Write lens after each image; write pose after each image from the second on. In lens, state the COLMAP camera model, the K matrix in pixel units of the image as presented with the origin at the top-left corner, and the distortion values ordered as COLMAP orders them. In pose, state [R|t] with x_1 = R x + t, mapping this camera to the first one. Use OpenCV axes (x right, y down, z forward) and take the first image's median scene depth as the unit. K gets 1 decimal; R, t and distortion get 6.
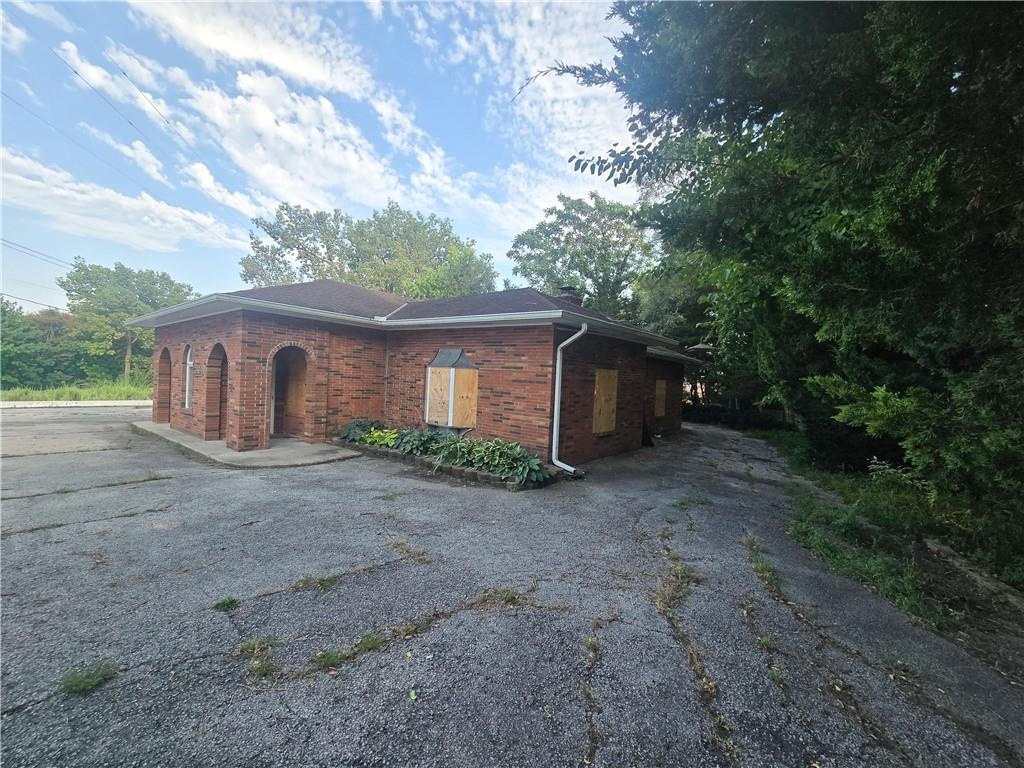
lens RADIAL K [[417.0, 0, 512.0], [0, 417.0, 384.0], [0, 0, 1]] dist [0.000695, 0.000028]
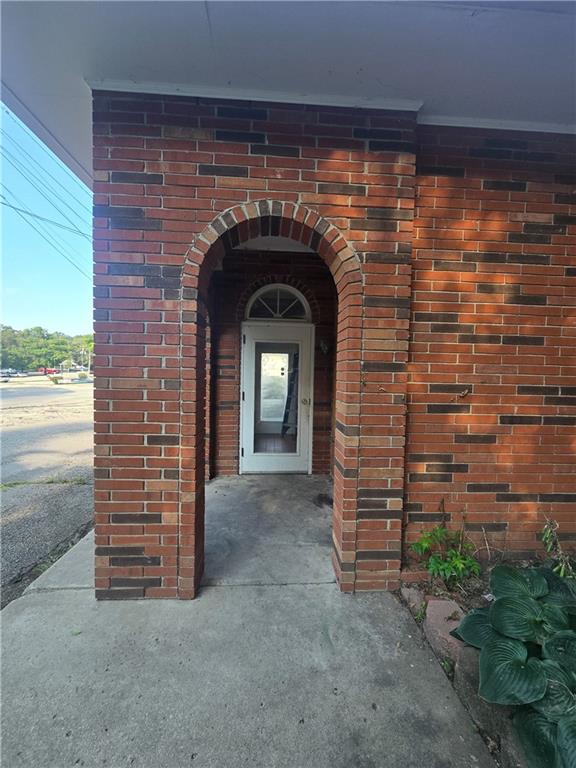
lens RADIAL K [[312.8, 0, 288.0], [0, 312.8, 384.0], [0, 0, 1]] dist [0.000695, 0.000028]
pose [[0.659052, 0.003227, -0.752090, -0.348927], [0.003130, 0.999970, 0.007034, 0.010520], [0.752091, -0.006990, 0.659023, 0.824123]]
